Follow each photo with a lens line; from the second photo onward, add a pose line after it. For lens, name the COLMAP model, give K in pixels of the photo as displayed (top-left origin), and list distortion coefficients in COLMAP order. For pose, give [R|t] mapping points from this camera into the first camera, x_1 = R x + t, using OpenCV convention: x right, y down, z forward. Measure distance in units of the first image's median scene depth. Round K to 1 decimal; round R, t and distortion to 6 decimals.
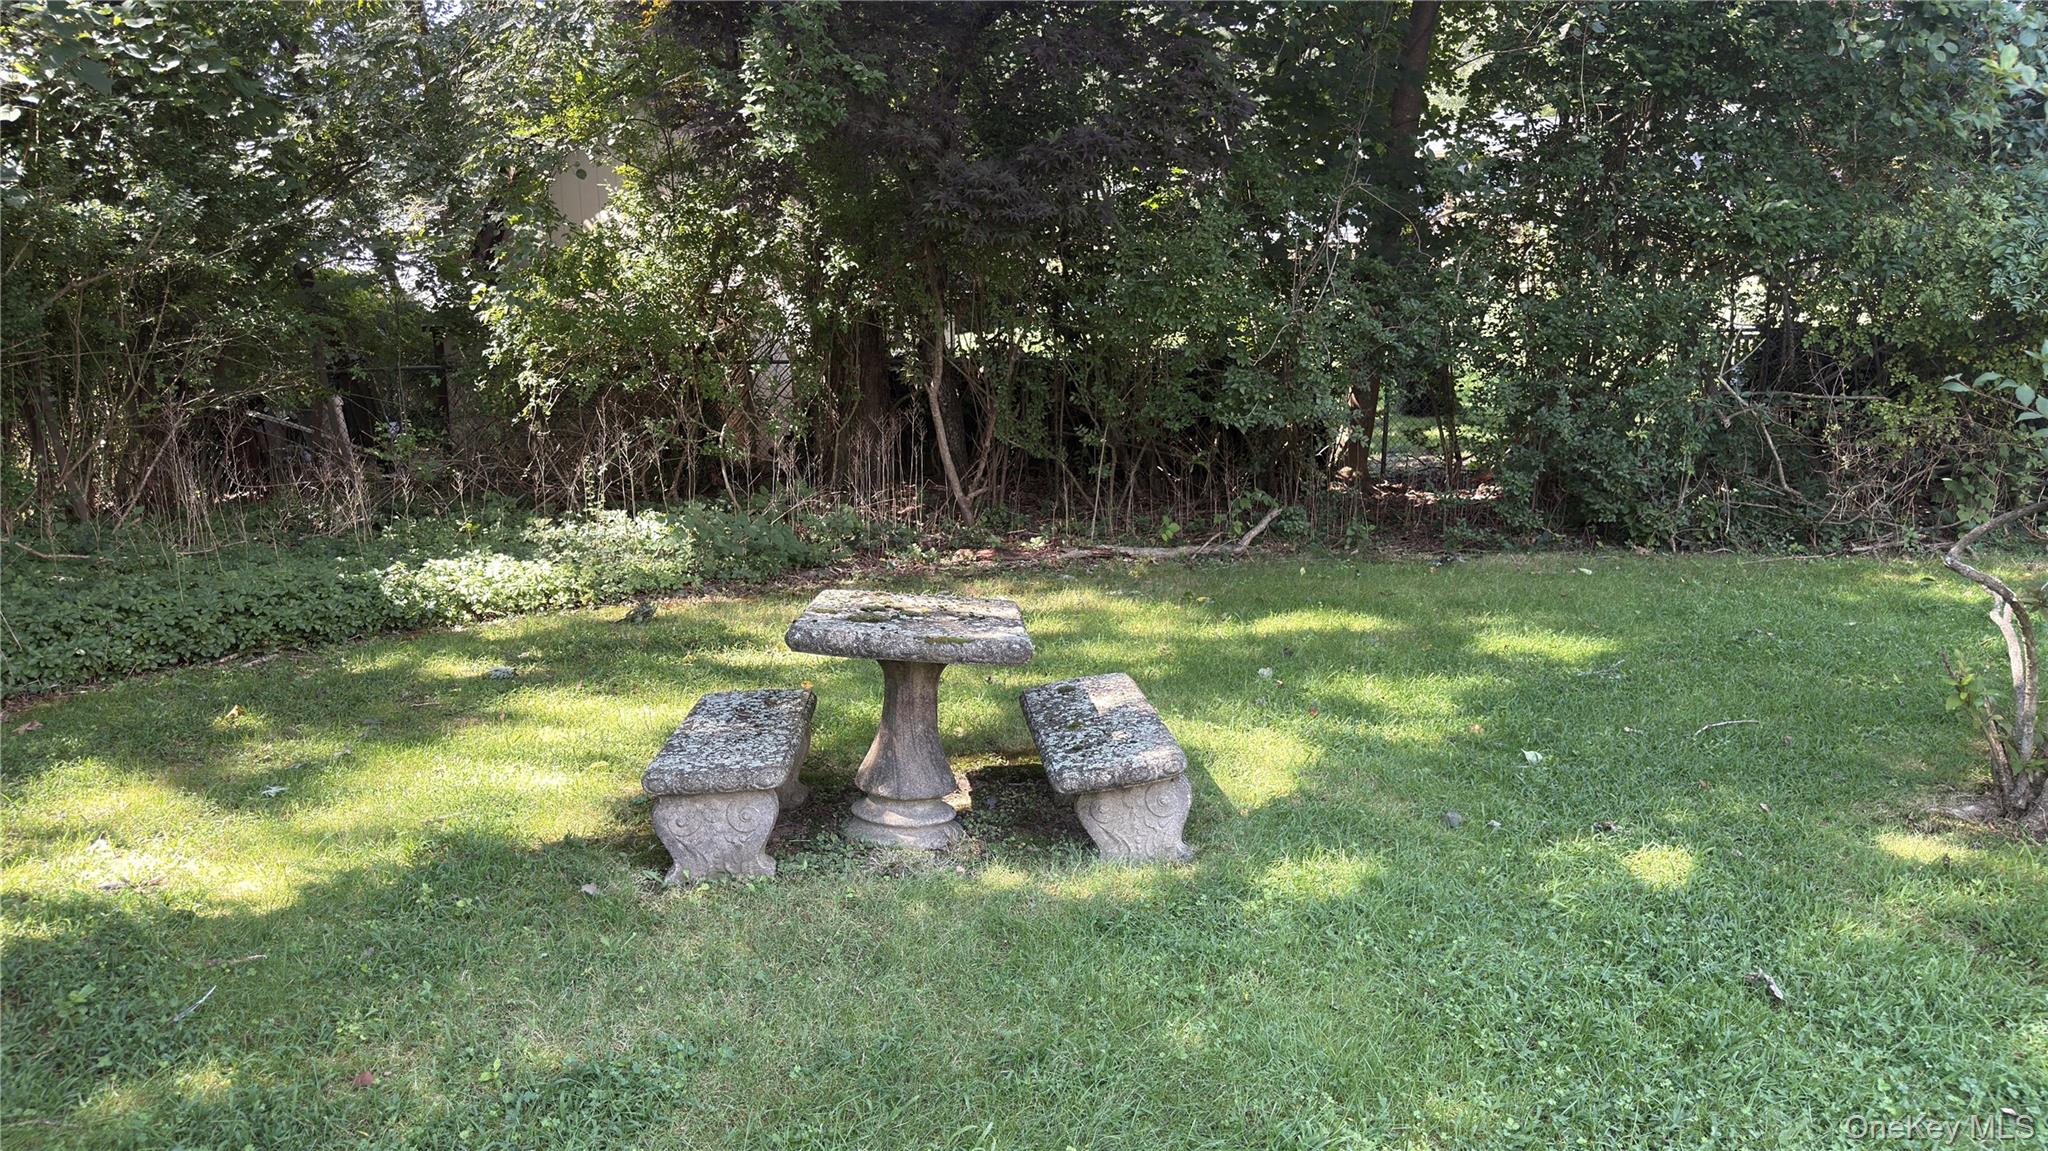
lens RADIAL K [[1526.8, 0, 1024.0], [0, 1526.8, 575.5], [0, 0, 1]] dist [0.002029, -0.000391]
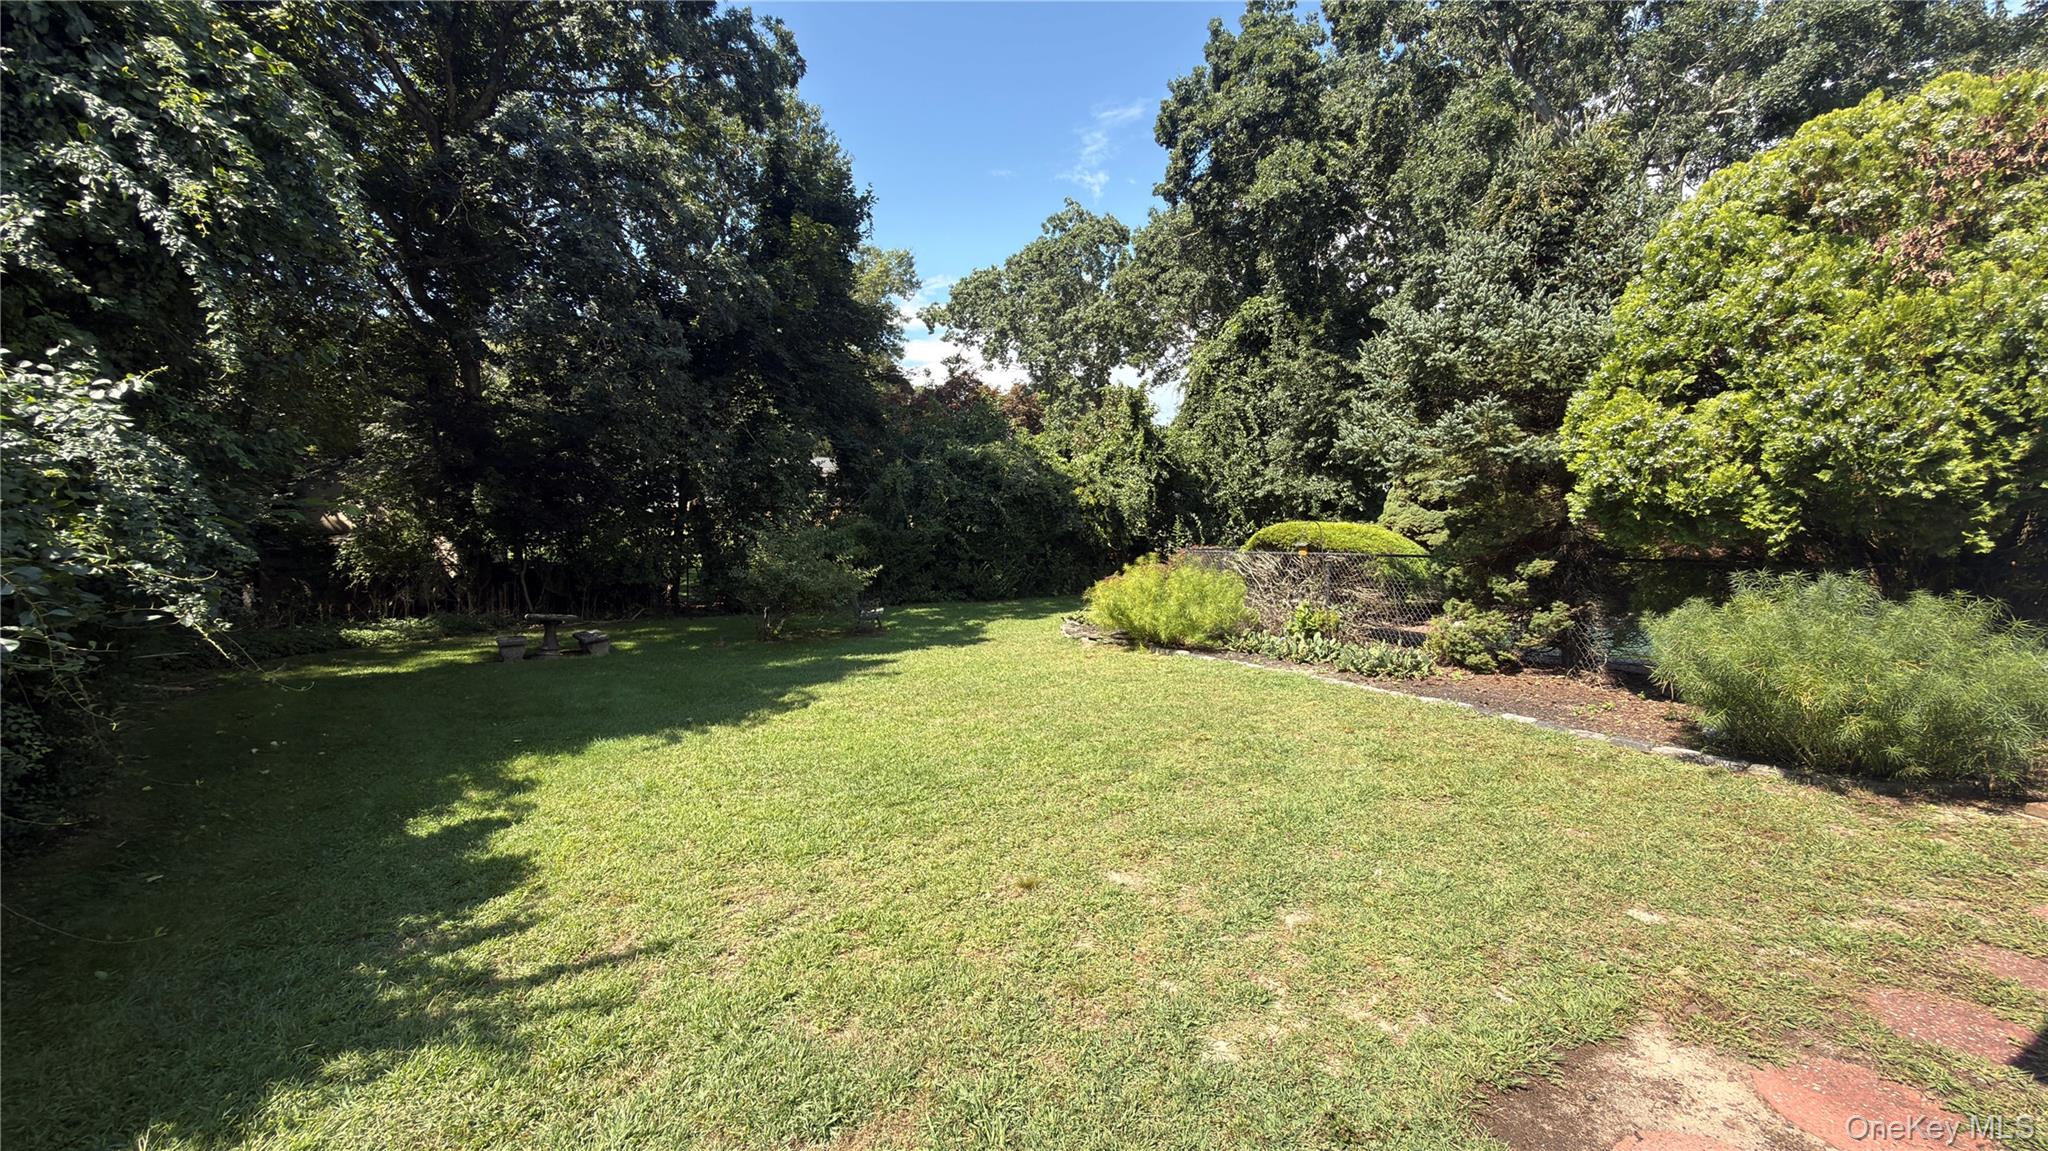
lens RADIAL K [[813.3, 0, 1024.0], [0, 813.3, 575.5], [0, 0, 1]] dist [-0.001192, 0.001031]
pose [[0.845789, -0.021568, 0.533082, -0.082495], [0.065699, 0.995788, -0.063951, 0.060583], [-0.529457, 0.089112, 0.843643, -1.017413]]
